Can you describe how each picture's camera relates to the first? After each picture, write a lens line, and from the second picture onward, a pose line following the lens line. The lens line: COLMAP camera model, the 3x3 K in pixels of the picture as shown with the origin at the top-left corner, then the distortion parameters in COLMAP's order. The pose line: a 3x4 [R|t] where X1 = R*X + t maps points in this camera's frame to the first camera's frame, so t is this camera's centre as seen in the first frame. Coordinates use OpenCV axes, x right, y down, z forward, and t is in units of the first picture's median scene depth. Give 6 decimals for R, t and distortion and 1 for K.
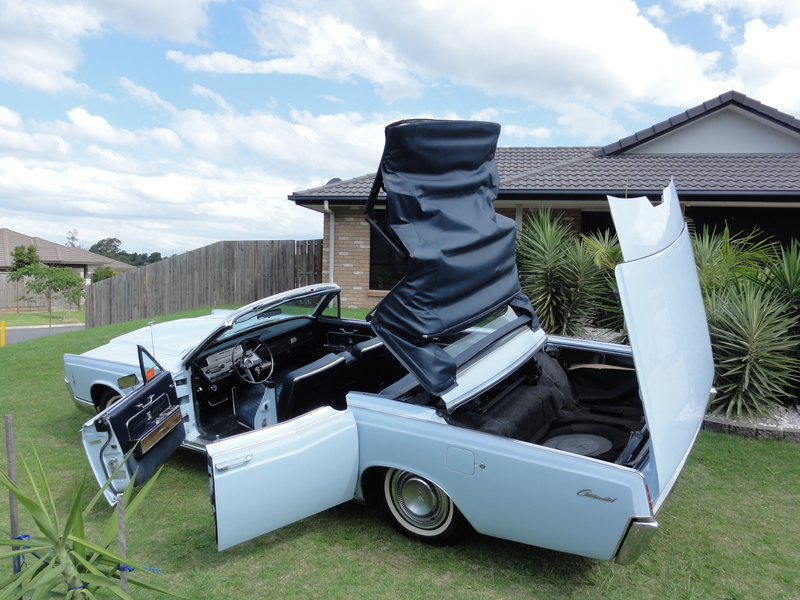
lens RADIAL K [[611.6, 0, 405.5], [0, 611.6, 295.9], [0, 0, 1]] dist [0.027181, -0.018742]
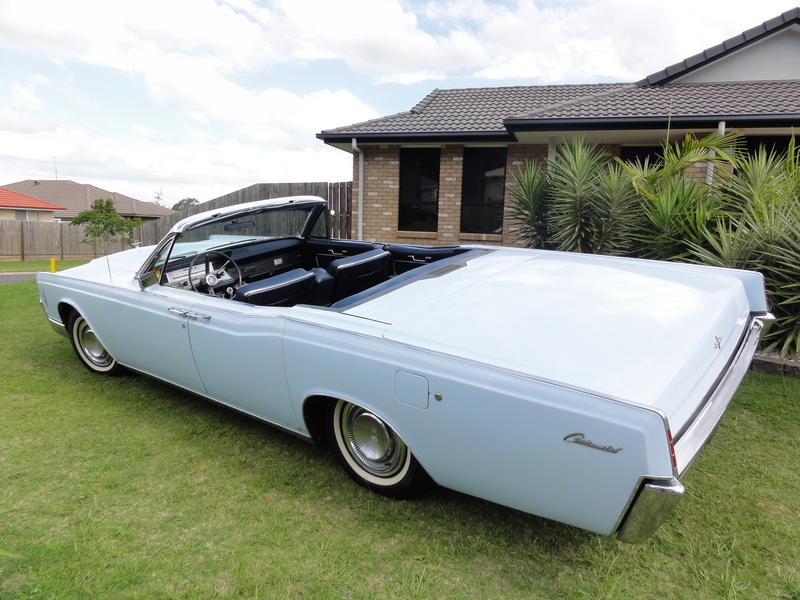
lens RADIAL K [[568.1, 0, 405.3], [0, 568.1, 286.9], [0, 0, 1]] dist [0.011066, -0.009947]
pose [[0.995821, 0.015077, -0.090069, 0.057657], [-0.009799, 0.998224, 0.058756, 0.042279], [0.090795, -0.057628, 0.994201, 0.132539]]
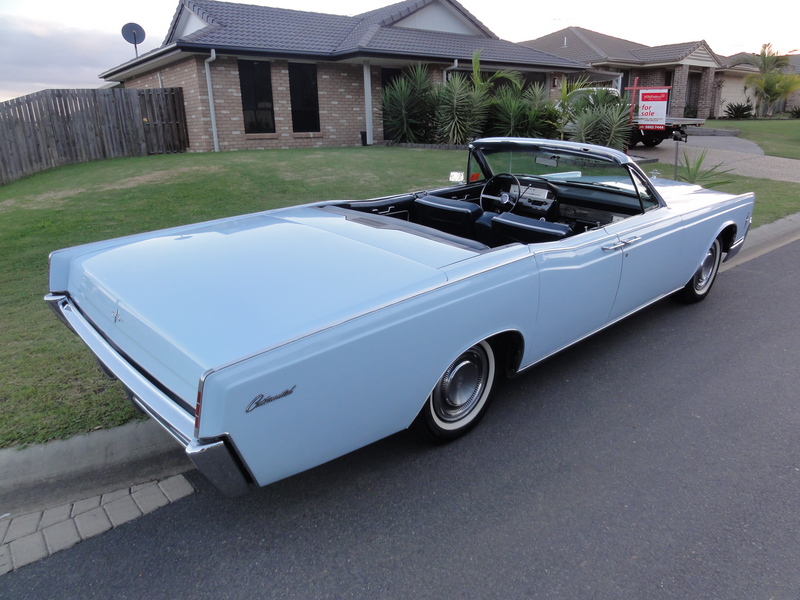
lens RADIAL K [[568.1, 0, 401.7], [0, 568.1, 297.8], [0, 0, 1]] dist [0.011066, -0.009947]
pose [[0.638449, -0.258680, 0.724892, -1.161932], [0.078884, 0.958861, 0.272695, 0.027976], [-0.765611, -0.116919, 0.632589, 0.081346]]
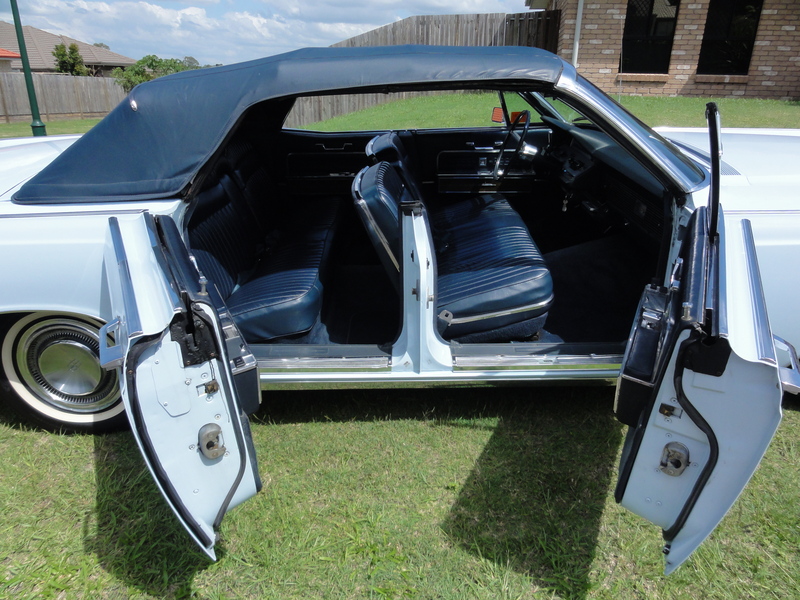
lens RADIAL K [[568.1, 0, 401.7], [0, 568.1, 297.5], [0, 0, 1]] dist [0.011066, -0.009947]
pose [[0.999626, -0.019140, 0.019534, -0.605027], [0.011863, 0.947051, 0.320864, 0.044388], [-0.024641, -0.320513, 0.946924, 0.246715]]
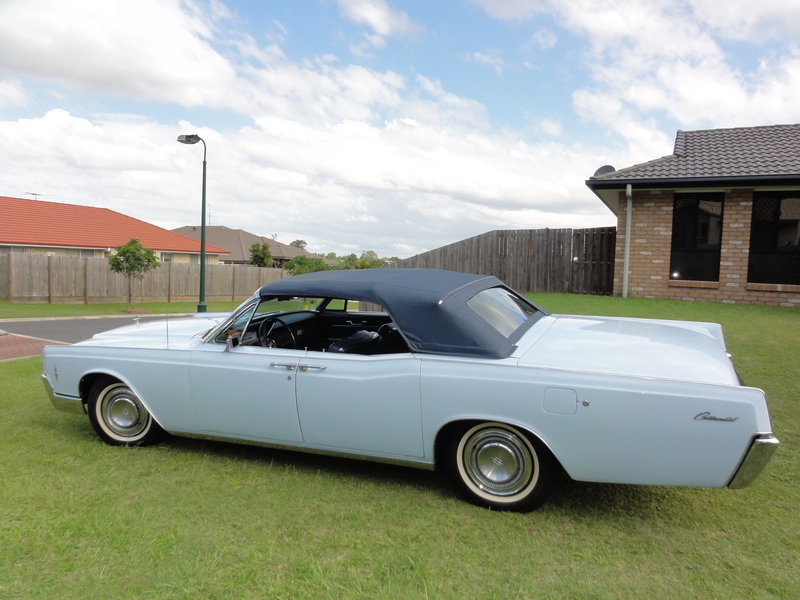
lens RADIAL K [[568.1, 0, 404.7], [0, 568.1, 294.8], [0, 0, 1]] dist [0.011066, -0.009947]
pose [[0.969369, 0.021133, -0.244696, -0.377041], [-0.020920, 0.999775, 0.003471, 0.029780], [0.244715, 0.001755, 0.969594, 0.092834]]
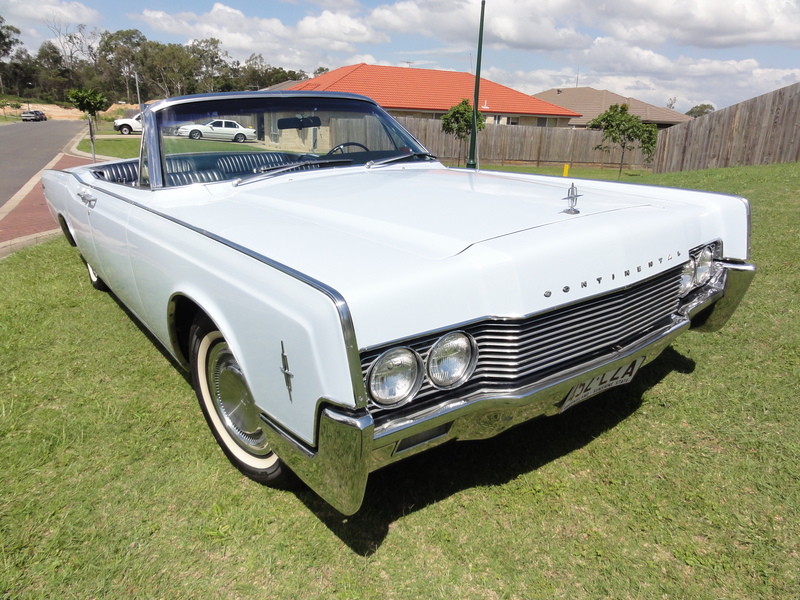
lens RADIAL K [[568.1, 0, 400.9], [0, 568.1, 300.4], [0, 0, 1]] dist [0.011066, -0.009947]
pose [[0.611053, 0.234798, -0.755966, -0.162010], [-0.053611, 0.965079, 0.256413, 0.050480], [0.789772, -0.116154, 0.602302, 0.399999]]
